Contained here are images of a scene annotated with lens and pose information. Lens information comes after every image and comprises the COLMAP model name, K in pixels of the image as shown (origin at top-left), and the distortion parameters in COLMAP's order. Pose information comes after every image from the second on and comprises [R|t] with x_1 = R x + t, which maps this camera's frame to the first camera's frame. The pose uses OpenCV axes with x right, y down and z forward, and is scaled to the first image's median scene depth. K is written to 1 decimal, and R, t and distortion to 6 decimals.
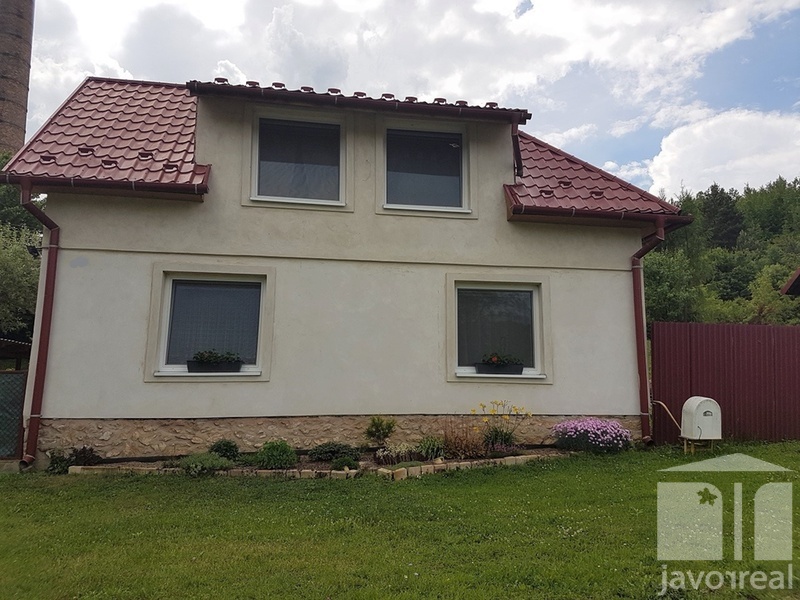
lens RADIAL K [[657.2, 0, 400.0], [0, 657.2, 300.0], [0, 0, 1]] dist [0.067467, -0.137335]
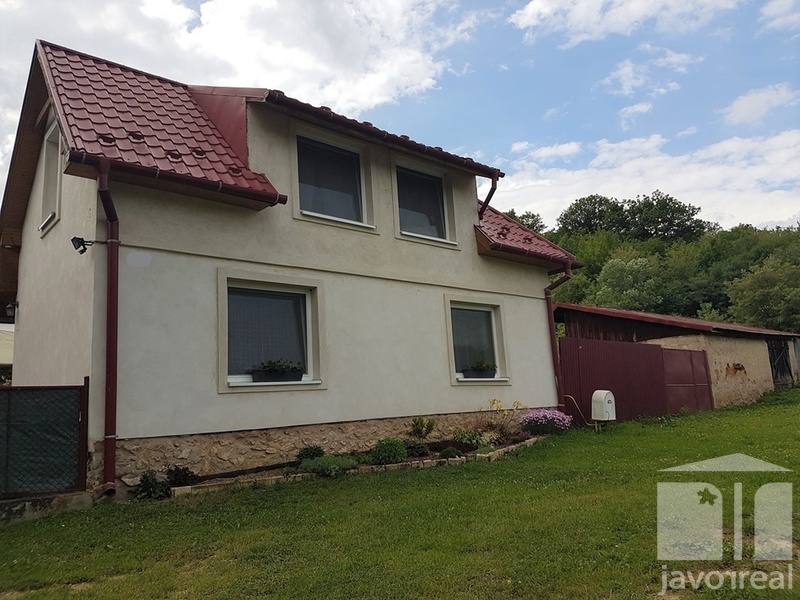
lens RADIAL K [[632.8, 0, 398.6], [0, 632.8, 289.5], [0, 0, 1]] dist [0.011242, 0.002028]
pose [[0.835029, 0.055663, 0.547384, -0.651715], [-0.037675, 0.998319, -0.044045, 0.004954], [-0.548915, 0.016156, 0.835722, 0.092670]]
